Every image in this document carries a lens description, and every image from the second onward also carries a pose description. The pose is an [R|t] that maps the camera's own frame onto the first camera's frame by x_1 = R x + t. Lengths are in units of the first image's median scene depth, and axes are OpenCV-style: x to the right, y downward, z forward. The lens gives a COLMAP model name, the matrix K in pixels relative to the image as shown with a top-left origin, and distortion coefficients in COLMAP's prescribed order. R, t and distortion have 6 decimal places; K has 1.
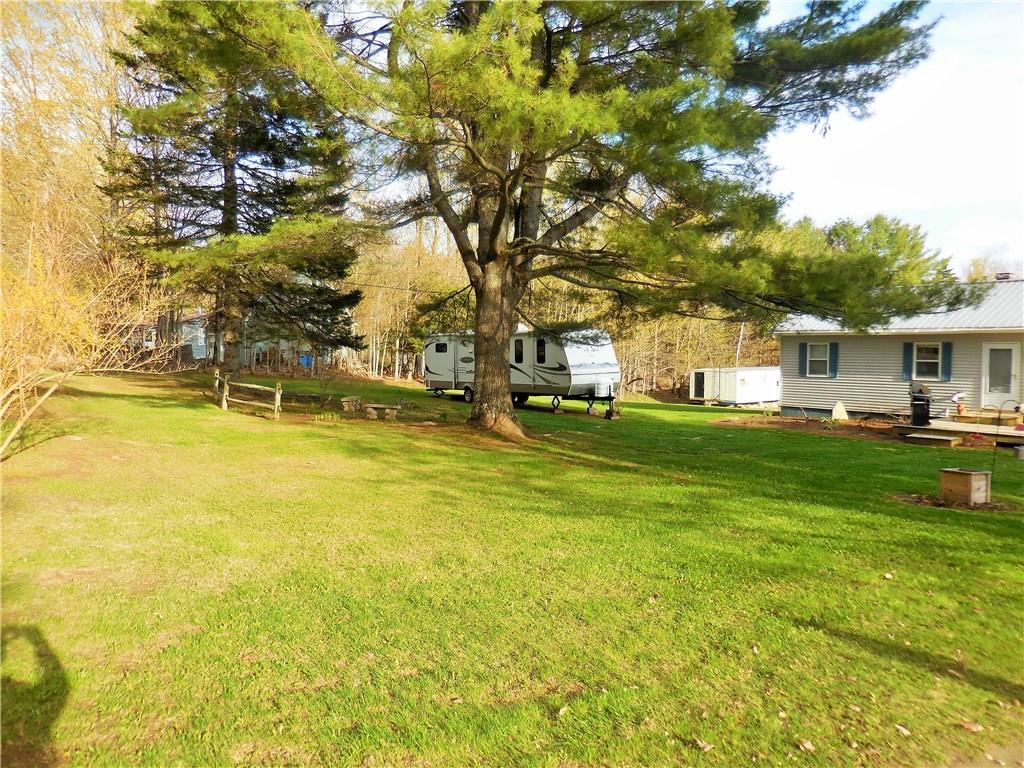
lens RADIAL K [[738.1, 0, 511.4], [0, 738.1, 372.1], [0, 0, 1]] dist [-0.025885, 0.001314]
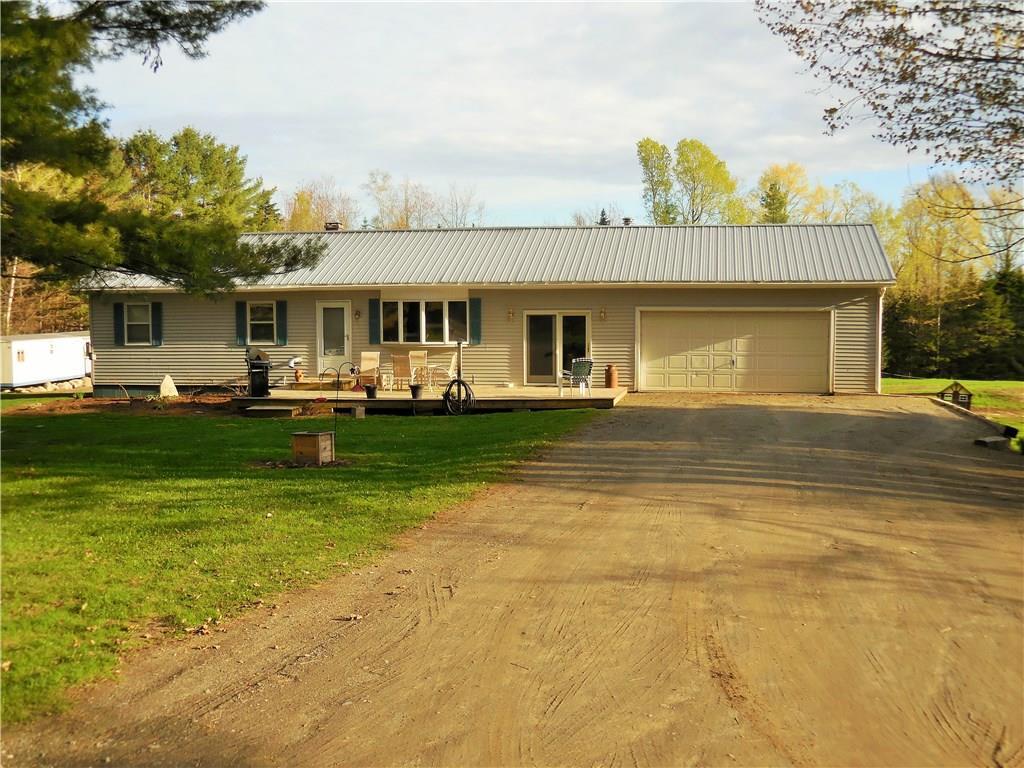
lens RADIAL K [[1163.2, 0, 512.0], [0, 1163.2, 384.0], [0, 0, 1]] dist [-0.015323, -0.017022]
pose [[0.732942, -0.060289, 0.677615, -0.160399], [0.032068, 0.998020, 0.054111, -0.007821], [-0.679535, -0.017930, 0.733424, -0.224989]]
